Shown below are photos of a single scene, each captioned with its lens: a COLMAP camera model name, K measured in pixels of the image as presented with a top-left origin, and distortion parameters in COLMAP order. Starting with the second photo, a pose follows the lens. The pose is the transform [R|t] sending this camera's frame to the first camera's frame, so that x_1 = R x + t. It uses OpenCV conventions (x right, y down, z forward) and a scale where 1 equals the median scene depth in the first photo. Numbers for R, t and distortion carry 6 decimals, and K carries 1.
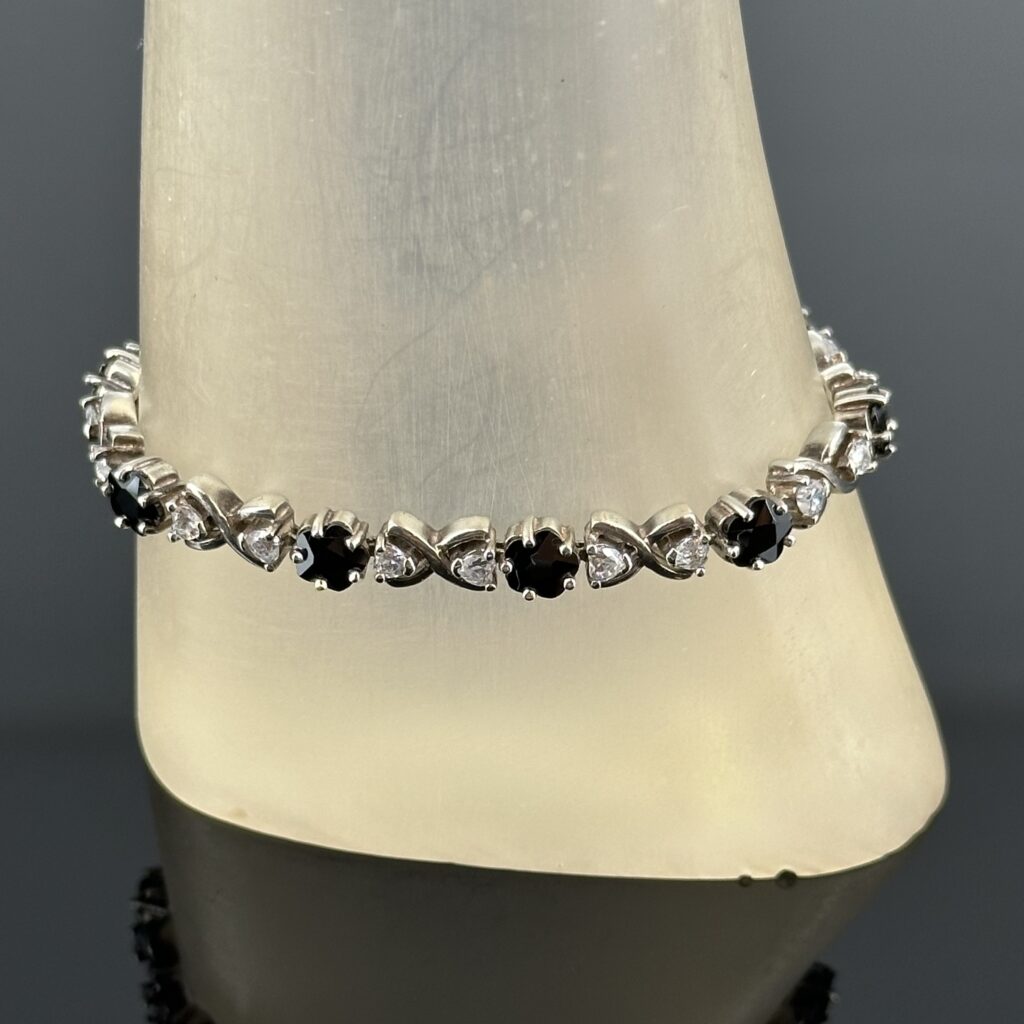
lens RADIAL K [[3290.5, 0, 569.1], [0, 3290.5, 568.7], [0, 0, 1]] dist [0.132416, 0.096075]
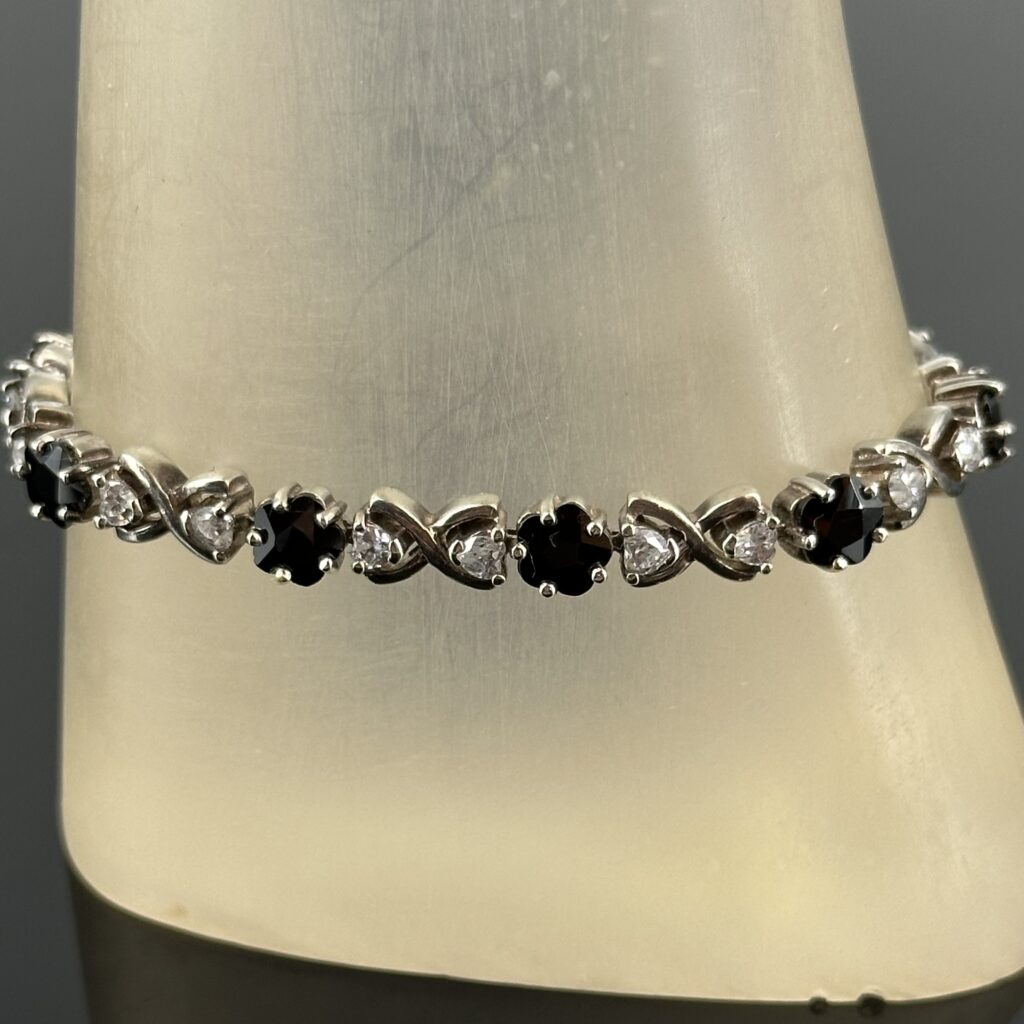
lens RADIAL K [[3290.5, 0, 569.1], [0, 3290.5, 568.7], [0, 0, 1]] dist [0.132416, 0.096075]
pose [[0.999633, 0.018016, -0.020225, 0.008849], [-0.021087, 0.986287, -0.163689, 0.131347], [0.016999, 0.164056, 0.986305, 0.225517]]
